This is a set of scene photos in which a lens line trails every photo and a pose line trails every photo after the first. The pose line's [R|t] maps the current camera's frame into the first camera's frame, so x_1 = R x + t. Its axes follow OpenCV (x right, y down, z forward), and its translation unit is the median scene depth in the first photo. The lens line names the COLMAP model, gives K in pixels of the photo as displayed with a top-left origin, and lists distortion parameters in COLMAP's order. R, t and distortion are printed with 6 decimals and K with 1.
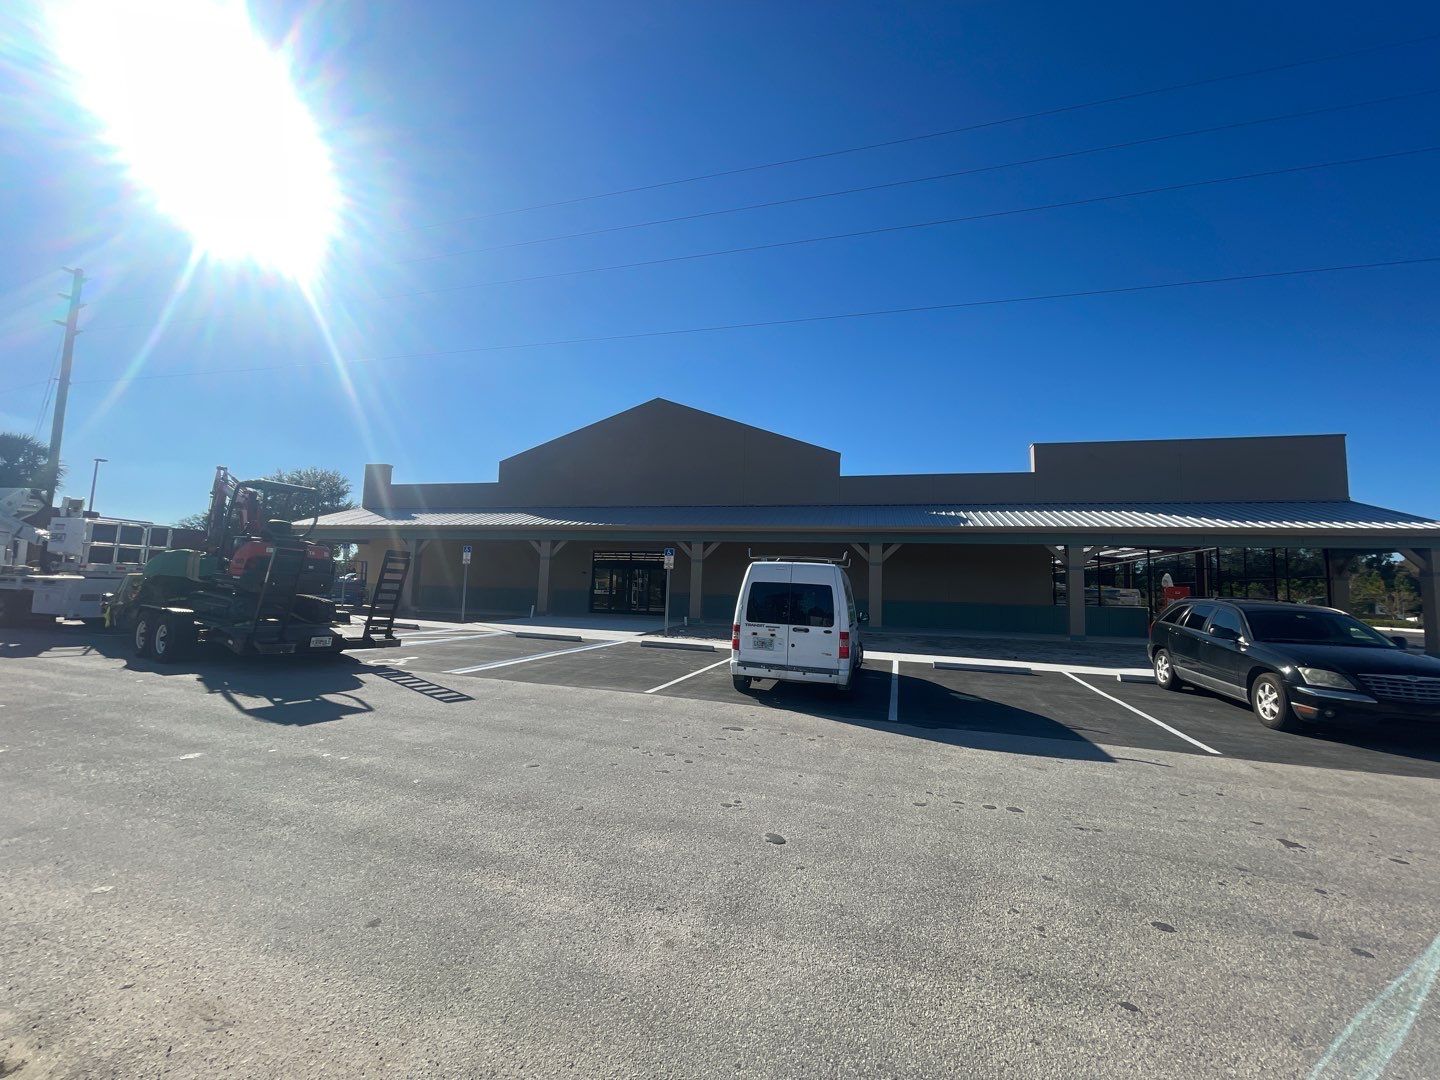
lens RADIAL K [[578.1, 0, 717.0], [0, 578.1, 539.1], [0, 0, 1]] dist [-0.001222, -0.000347]
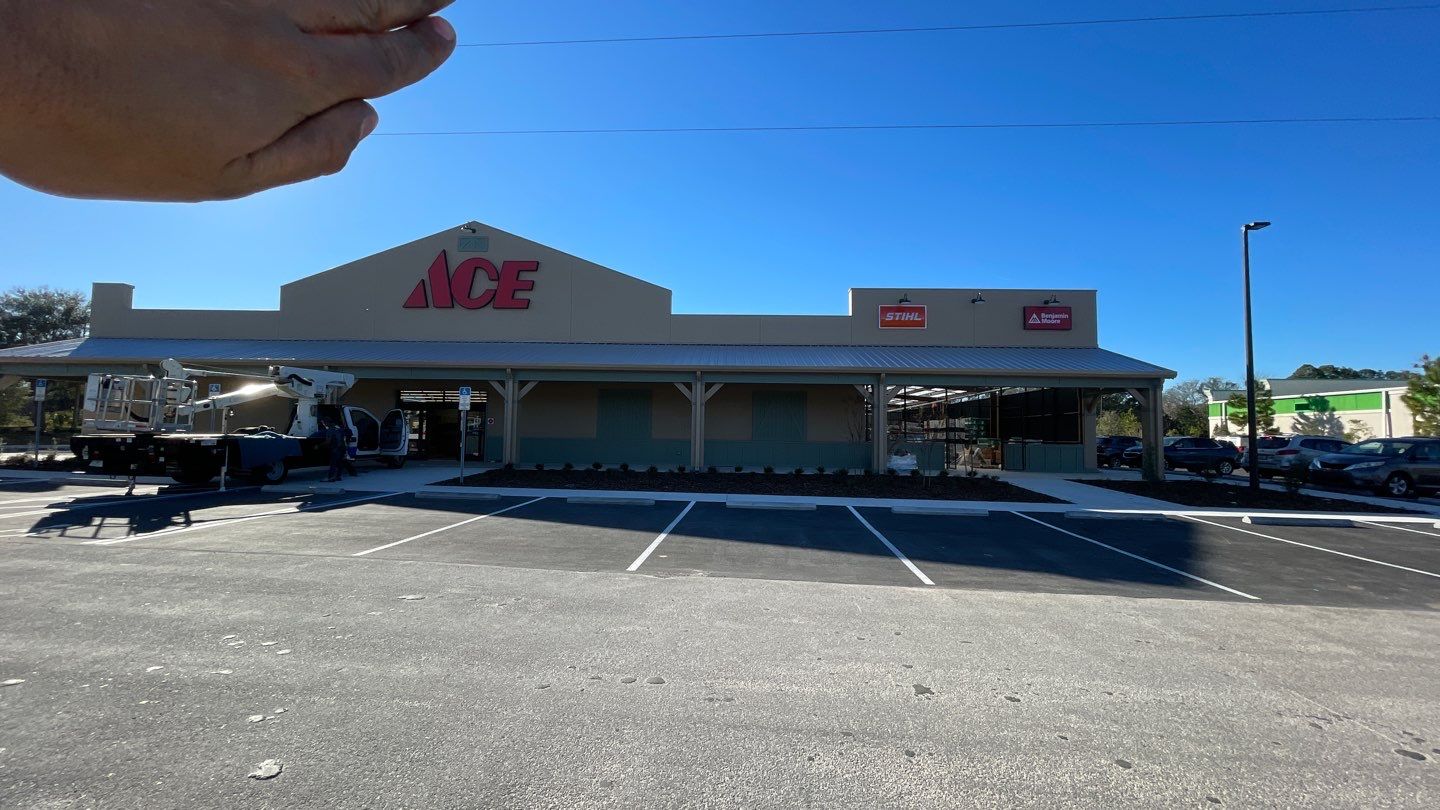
lens RADIAL K [[575.5, 0, 720.0], [0, 575.5, 405.0], [0, 0, 1]] dist [-0.000768, -0.000253]
pose [[0.974791, -0.004365, 0.223076, 0.088883], [-0.005157, 0.999101, 0.042084, 0.003801], [-0.223059, -0.042173, 0.973892, 0.032812]]
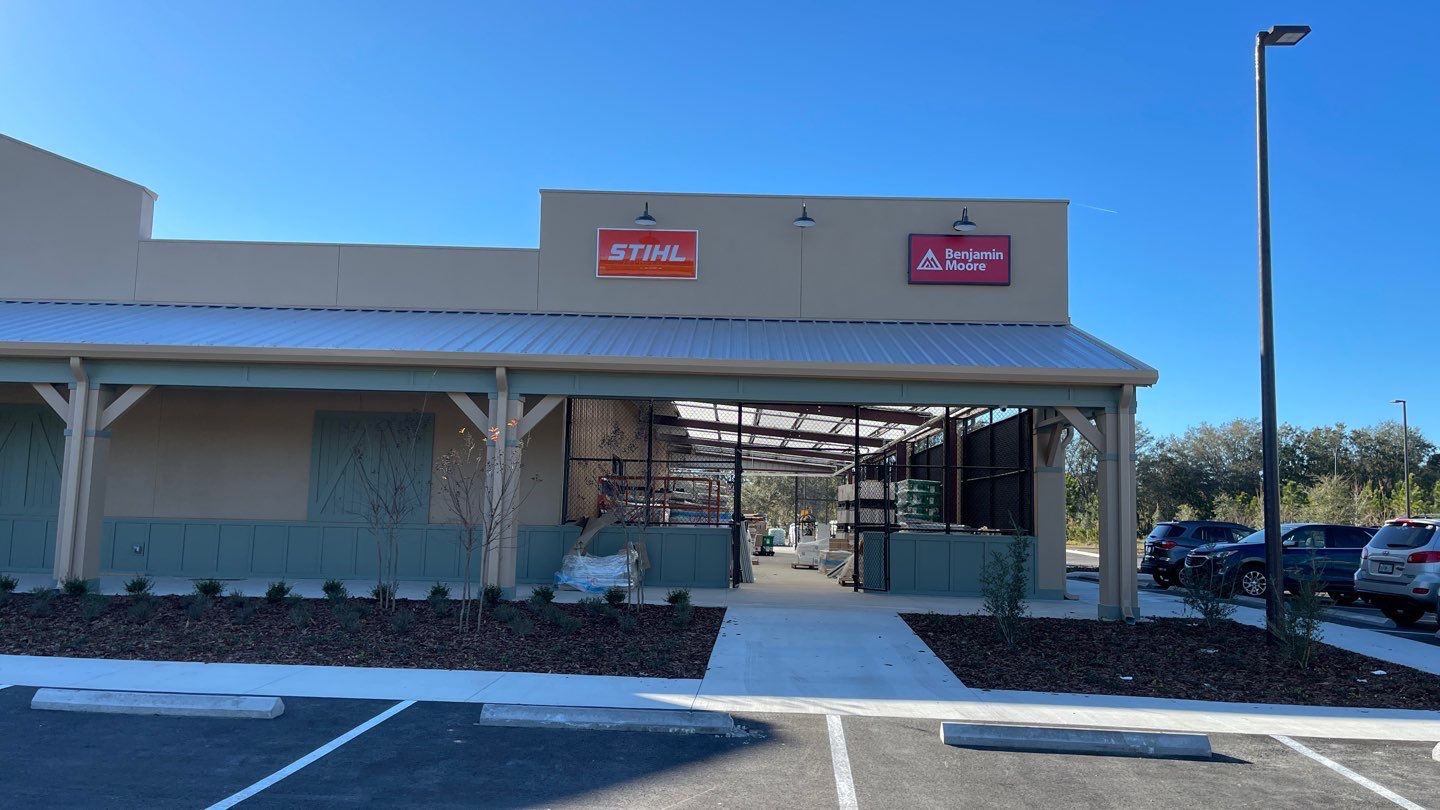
lens RADIAL K [[1080.6, 0, 733.8], [0, 1080.6, 404.5], [0, 0, 1]] dist [0.065831, -0.066510]
pose [[0.970411, 0.017338, 0.240836, 0.535667], [-0.014848, 0.999816, -0.012148, 0.024008], [-0.241002, 0.008213, 0.970490, 0.092851]]
